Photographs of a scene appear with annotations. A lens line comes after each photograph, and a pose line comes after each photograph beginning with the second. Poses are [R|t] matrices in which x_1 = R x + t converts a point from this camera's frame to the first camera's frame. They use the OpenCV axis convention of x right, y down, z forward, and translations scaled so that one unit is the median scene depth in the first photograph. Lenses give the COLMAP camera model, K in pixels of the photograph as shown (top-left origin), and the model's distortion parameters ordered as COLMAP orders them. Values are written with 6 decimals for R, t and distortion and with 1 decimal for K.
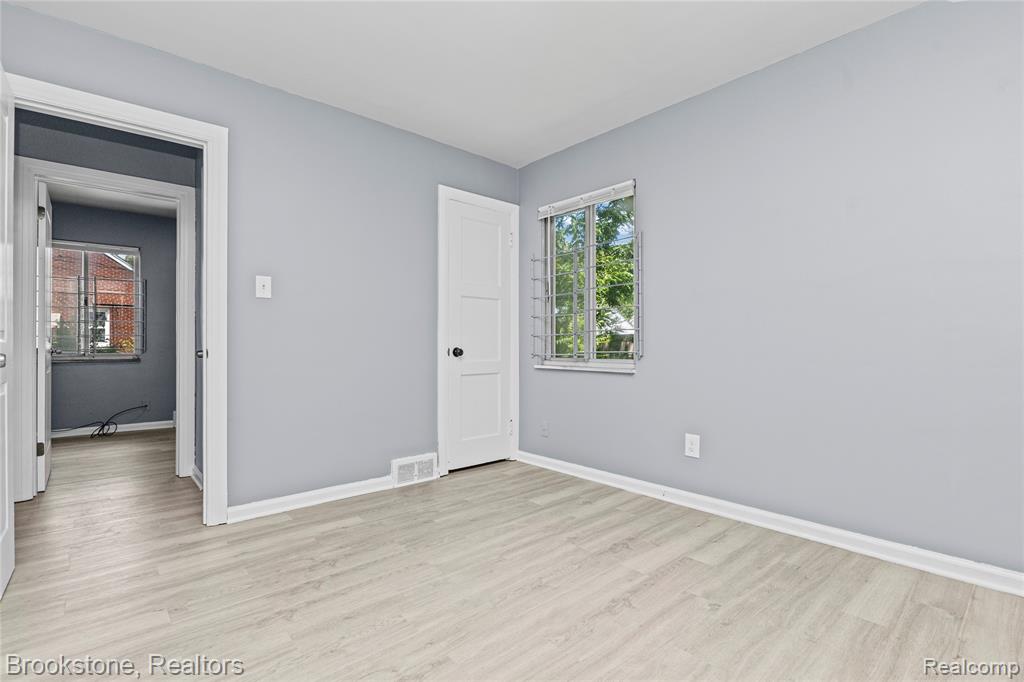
lens RADIAL K [[476.2, 0, 512.9], [0, 476.2, 343.3], [0, 0, 1]] dist [-0.002591, -0.000792]
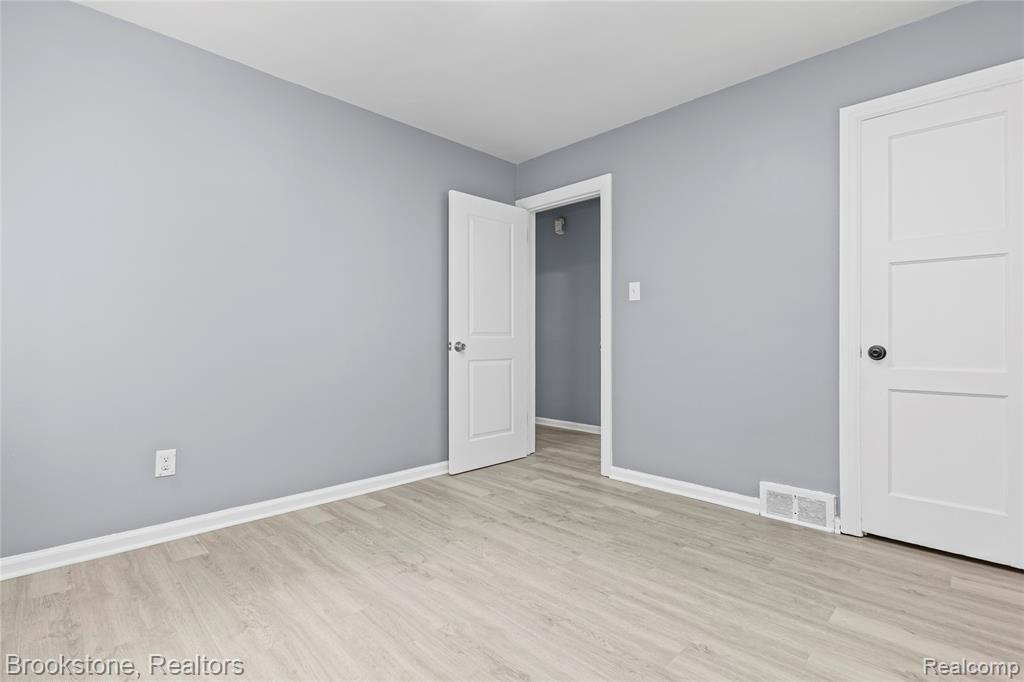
lens RADIAL K [[476.2, 0, 512.9], [0, 476.2, 343.3], [0, 0, 1]] dist [-0.002591, -0.000792]
pose [[0.057365, 0.006849, -0.998330, 0.680288], [0.000250, 0.999976, 0.006875, 0.001912], [0.998353, -0.000644, 0.057362, 0.659814]]
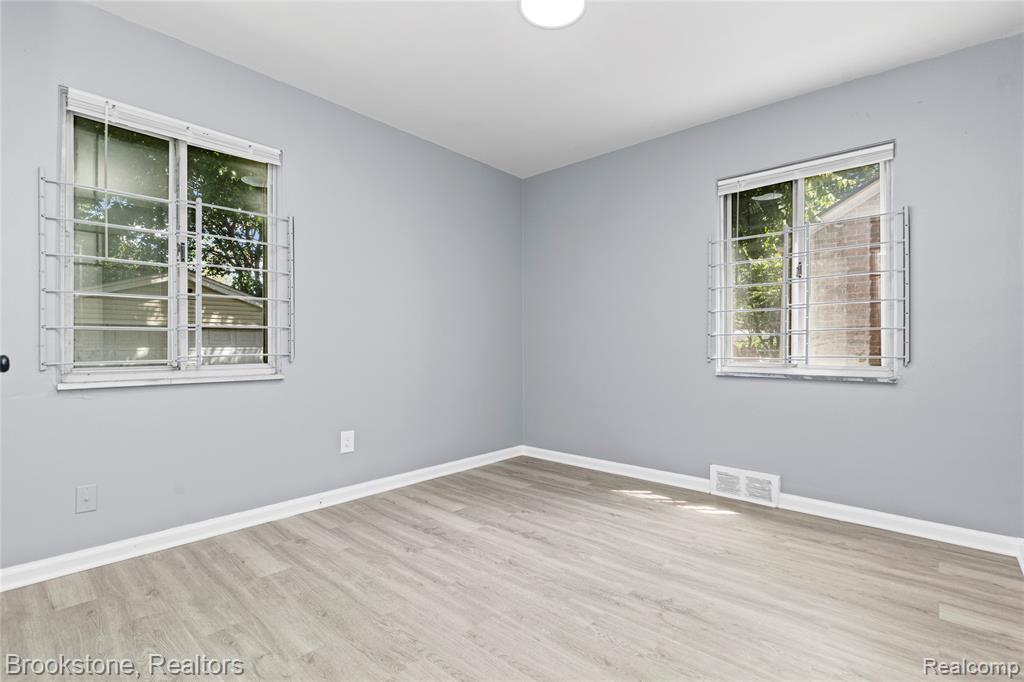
lens RADIAL K [[476.2, 0, 512.9], [0, 476.2, 343.3], [0, 0, 1]] dist [-0.002591, -0.000792]
pose [[-0.116717, 0.003479, 0.993159, -0.783898], [-0.004495, 0.999982, -0.004032, 0.000387], [-0.993155, -0.004935, -0.116699, 0.841541]]
